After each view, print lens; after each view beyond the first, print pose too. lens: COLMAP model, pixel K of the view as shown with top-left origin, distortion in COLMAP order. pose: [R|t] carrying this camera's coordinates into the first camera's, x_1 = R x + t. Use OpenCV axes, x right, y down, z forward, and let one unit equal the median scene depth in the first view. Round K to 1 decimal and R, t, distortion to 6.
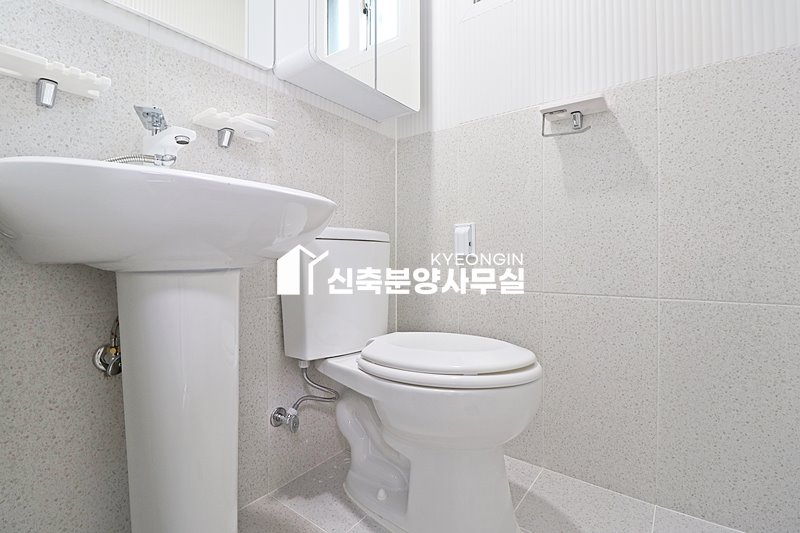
lens RADIAL K [[370.5, 0, 399.8], [0, 370.5, 263.9], [0, 0, 1]] dist [-0.003315, -0.011117]
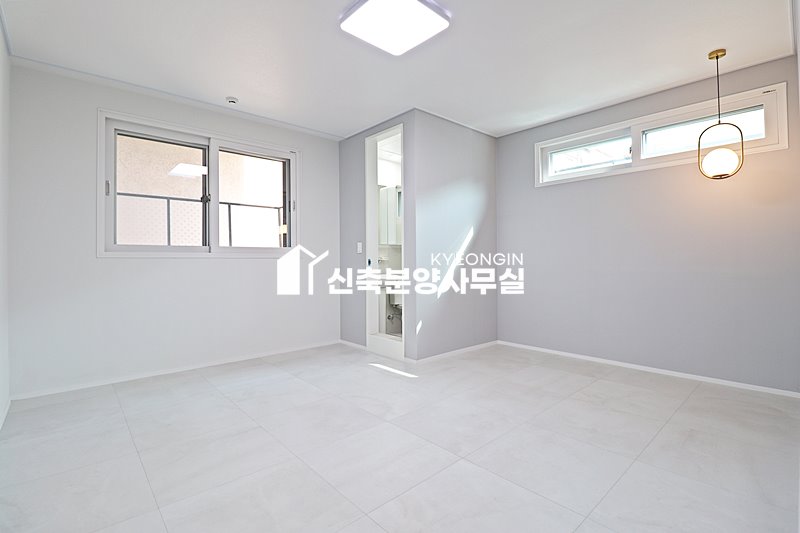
lens RADIAL K [[370.5, 0, 400.0], [0, 370.5, 264.5], [0, 0, 1]] dist [-0.003315, -0.011117]
pose [[0.983919, -0.004930, -0.178549, 0.660804], [0.004167, 0.999981, -0.004651, -0.234753], [0.178569, 0.003832, 0.983920, -3.644682]]
